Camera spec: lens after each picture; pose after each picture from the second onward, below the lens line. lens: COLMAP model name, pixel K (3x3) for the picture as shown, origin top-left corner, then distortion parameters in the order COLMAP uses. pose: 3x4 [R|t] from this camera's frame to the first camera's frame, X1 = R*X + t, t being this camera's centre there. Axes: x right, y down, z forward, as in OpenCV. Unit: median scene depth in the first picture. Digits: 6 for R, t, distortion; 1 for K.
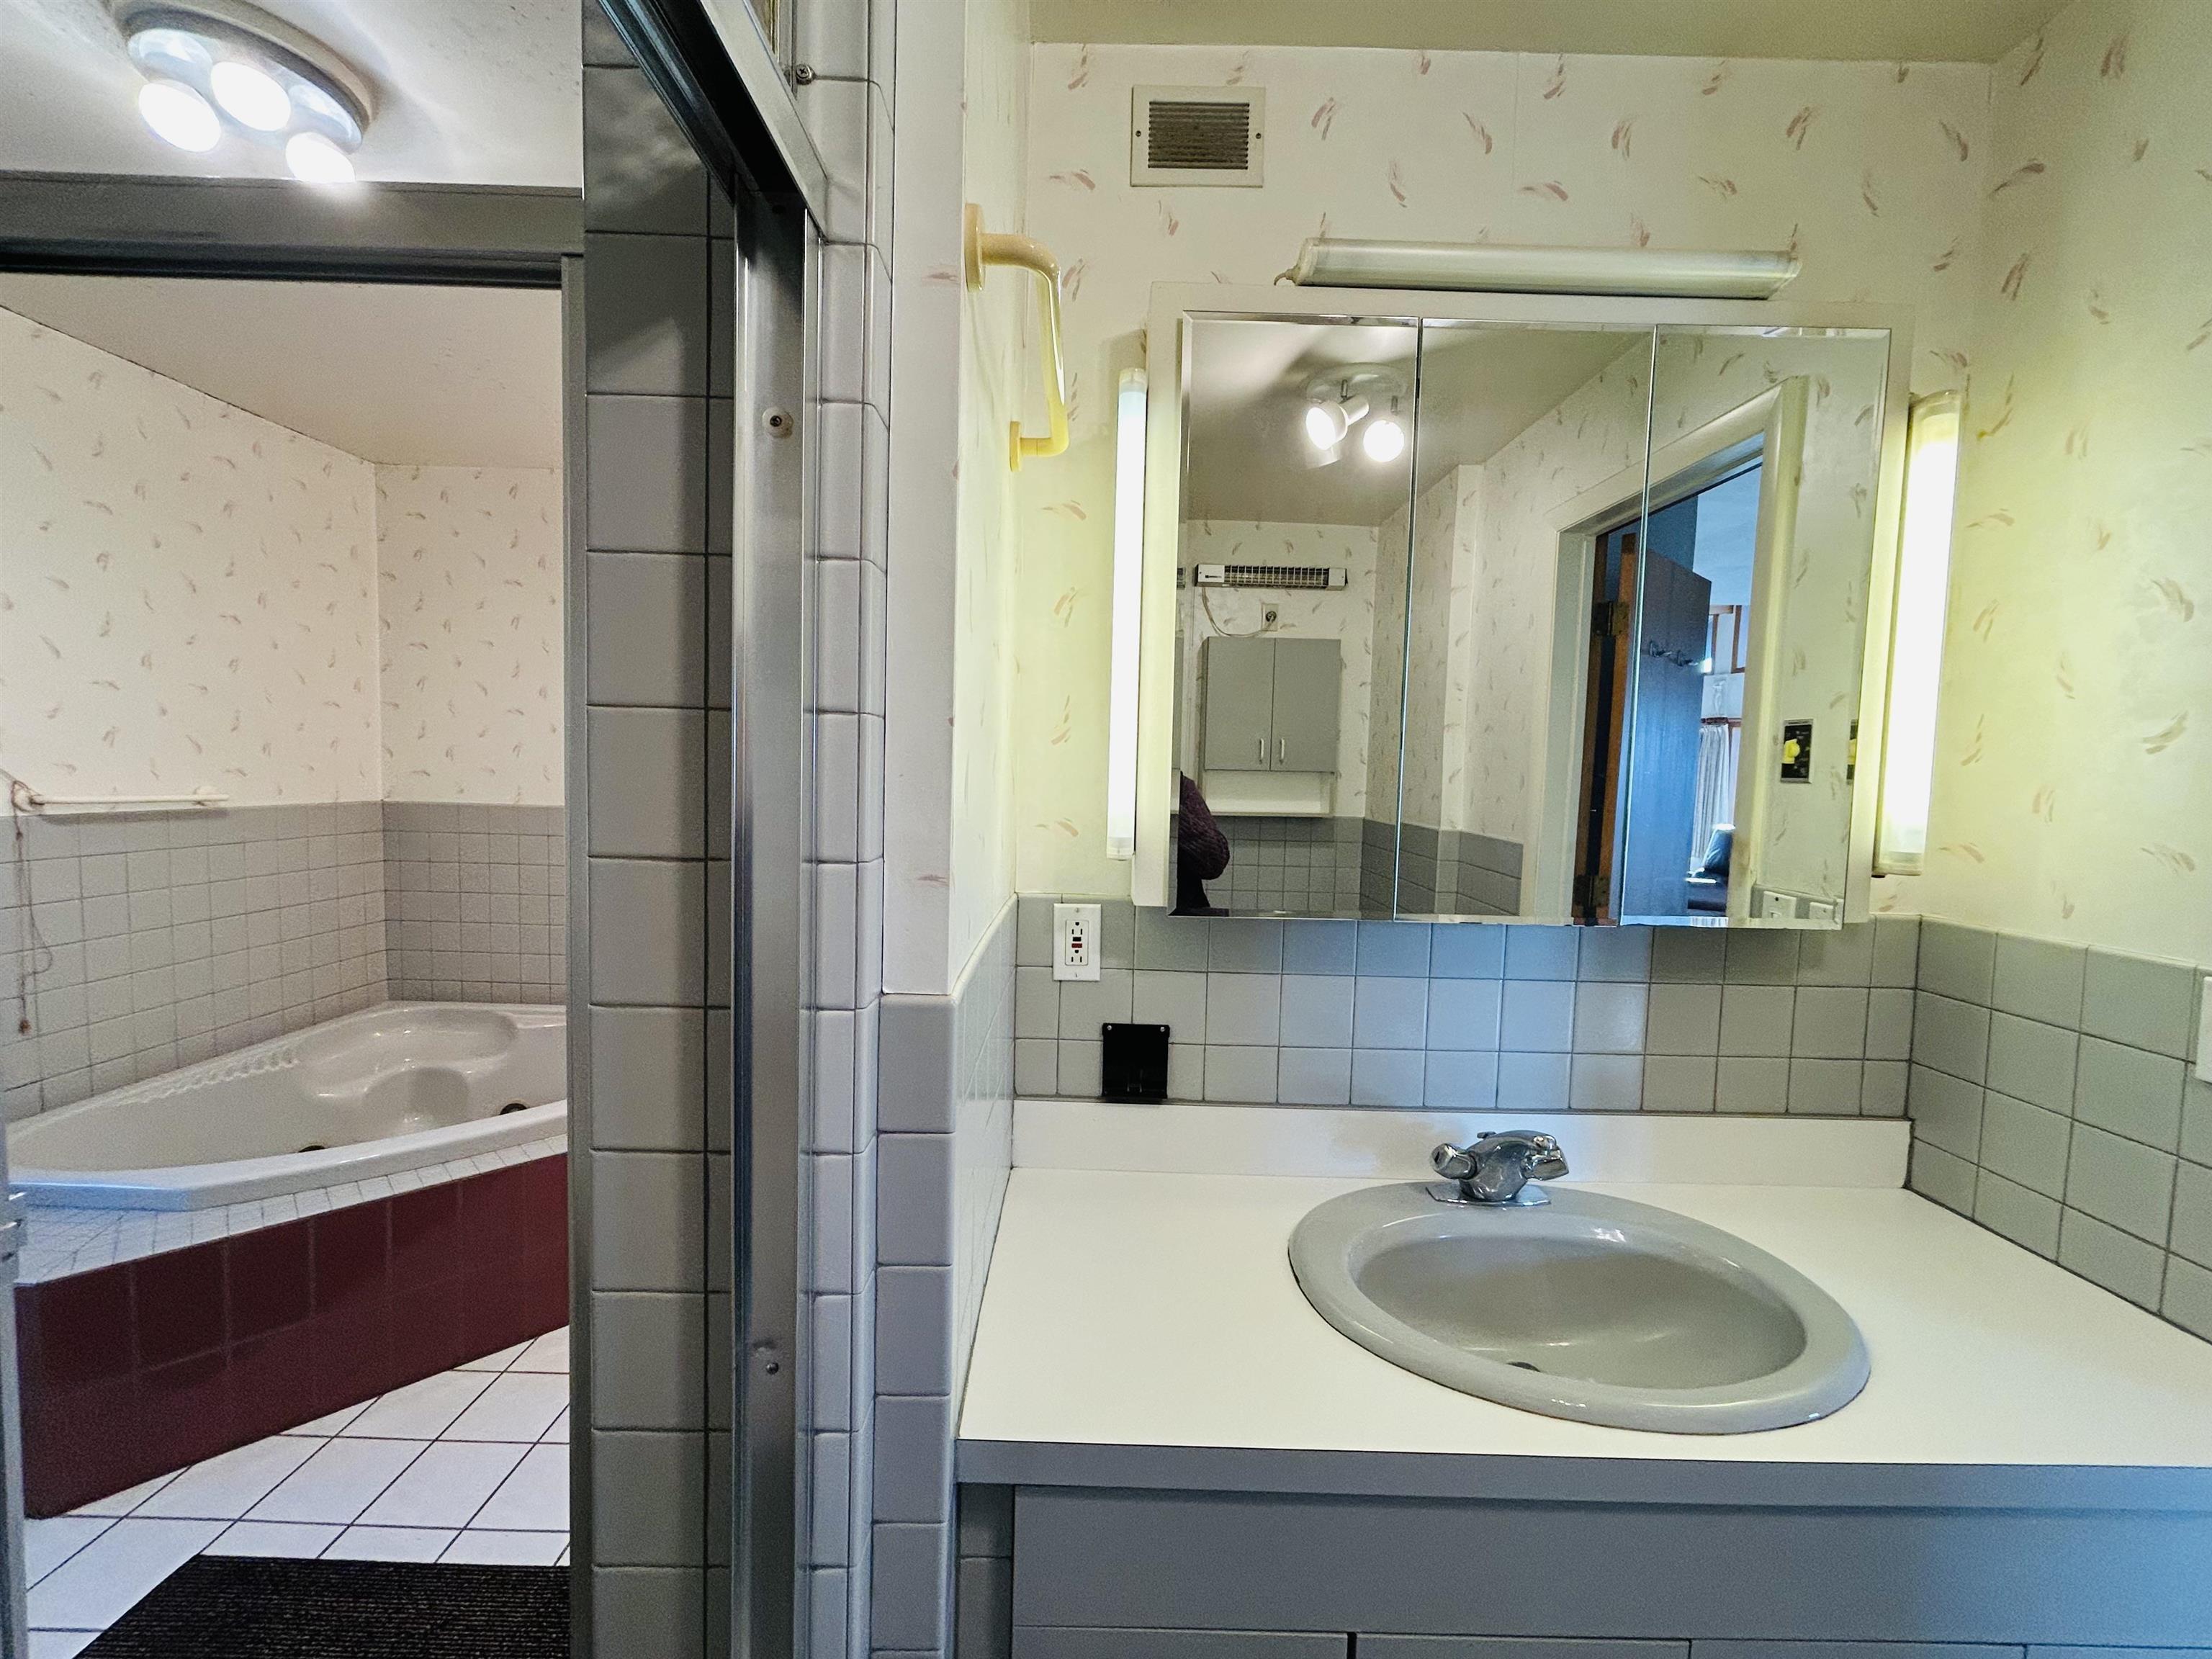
lens RADIAL K [[889.4, 0, 1102.2], [0, 889.4, 826.0], [0, 0, 1]] dist [0.002678, 0.000233]
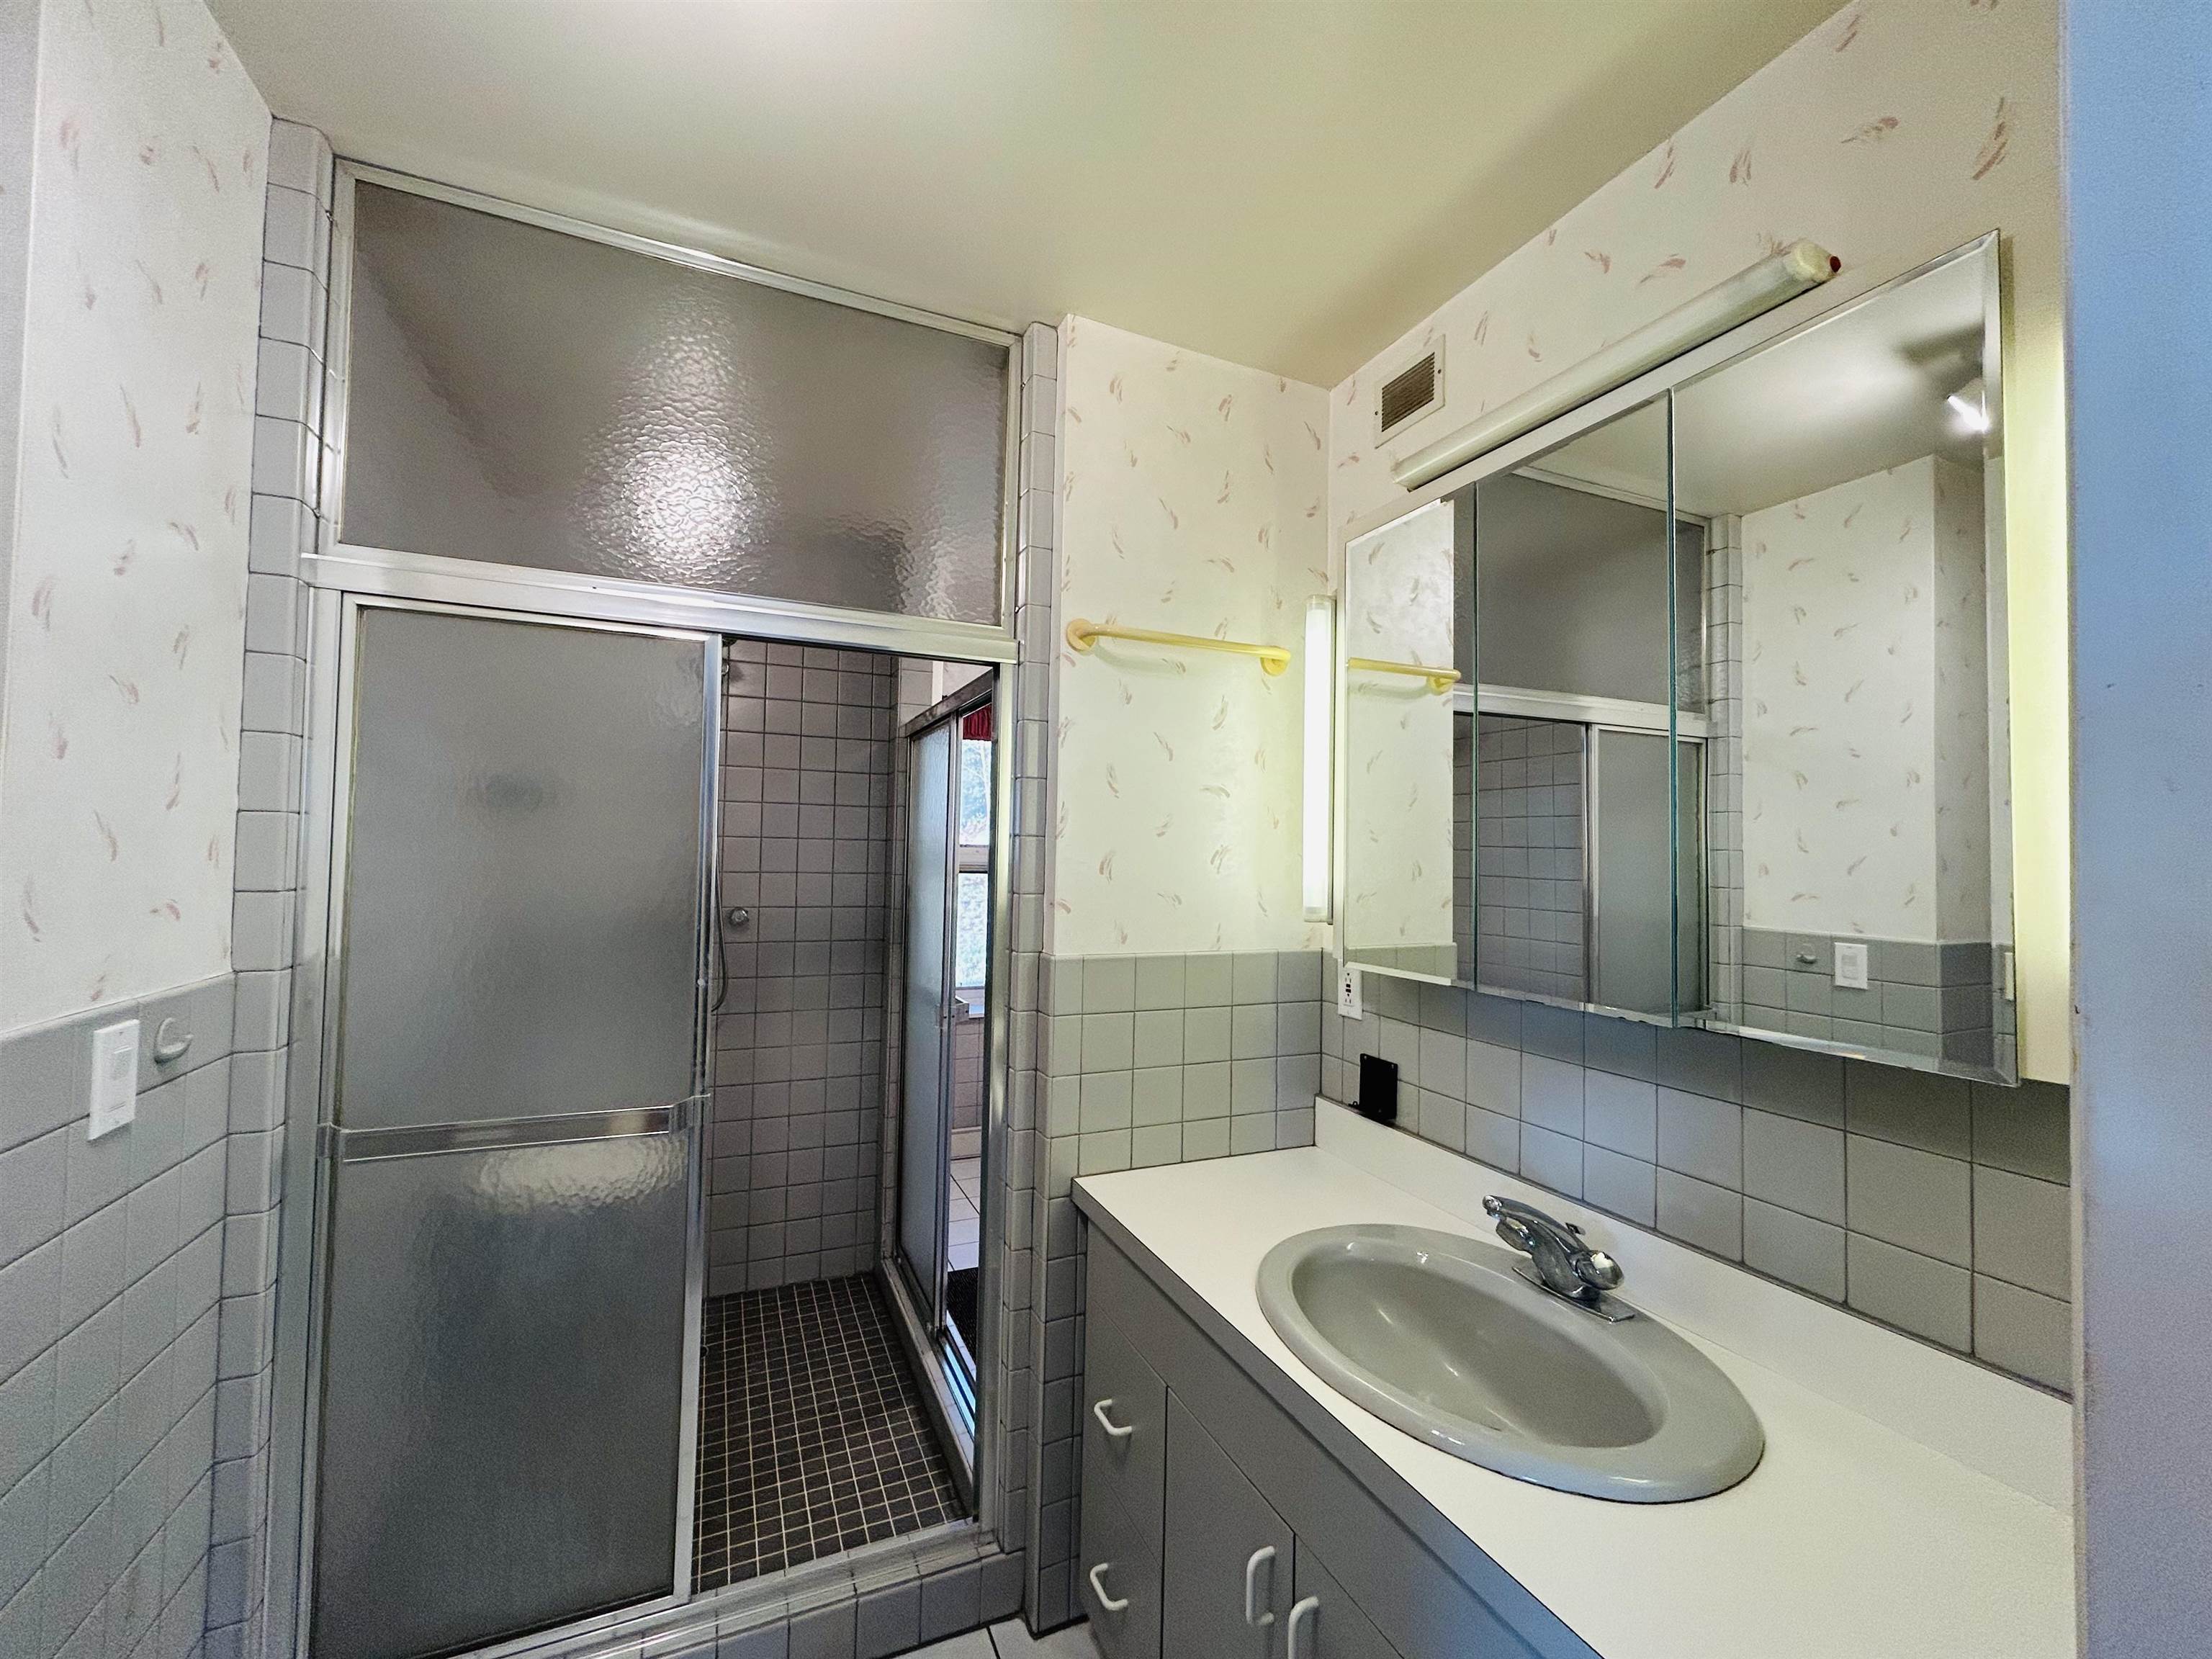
lens RADIAL K [[889.4, 0, 1103.1], [0, 889.4, 828.8], [0, 0, 1]] dist [0.002678, 0.000233]
pose [[0.403643, -0.046572, -0.913730, 1.101610], [-0.068222, 0.994391, -0.080820, 0.024907], [0.912369, 0.094959, 0.398202, 0.096811]]
